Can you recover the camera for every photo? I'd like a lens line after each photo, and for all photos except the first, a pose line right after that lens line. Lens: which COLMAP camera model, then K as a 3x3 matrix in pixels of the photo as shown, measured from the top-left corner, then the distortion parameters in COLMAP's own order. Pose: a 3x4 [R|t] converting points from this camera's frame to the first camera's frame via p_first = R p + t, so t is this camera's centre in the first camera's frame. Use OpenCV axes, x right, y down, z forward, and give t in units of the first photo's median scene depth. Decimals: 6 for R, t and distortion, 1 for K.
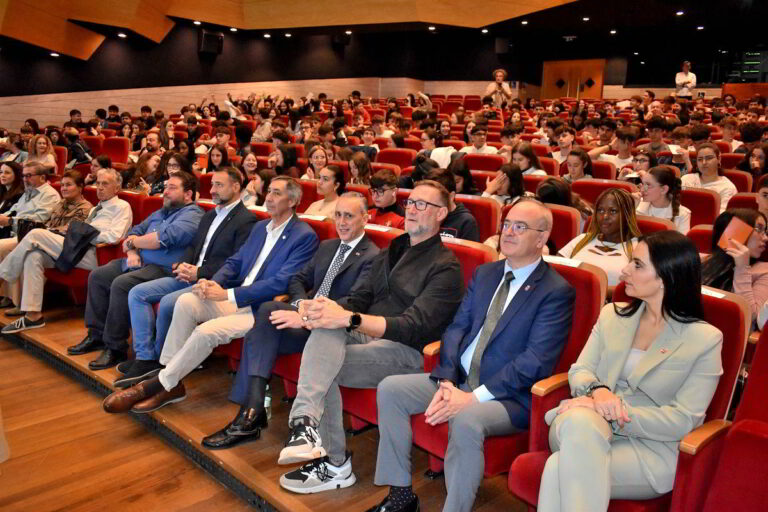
lens RADIAL K [[595.9, 0, 384.2], [0, 595.9, 255.7], [0, 0, 1]] dist [-0.043536, -0.001404]
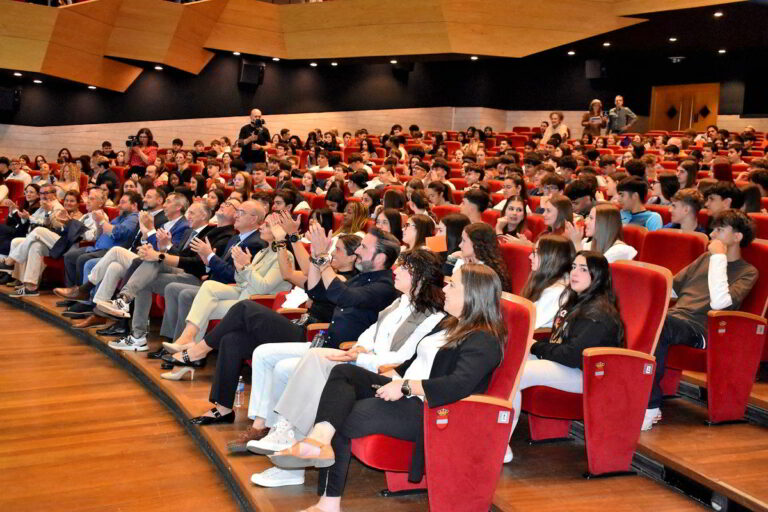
lens RADIAL K [[866.2, 0, 383.7], [0, 866.2, 256.6], [0, 0, 1]] dist [0.055035, 0.000000]
pose [[0.977288, 0.036318, -0.208781, 0.230398], [-0.058078, 0.993385, -0.099058, 0.063371], [0.203802, 0.108934, 0.972933, -0.306078]]
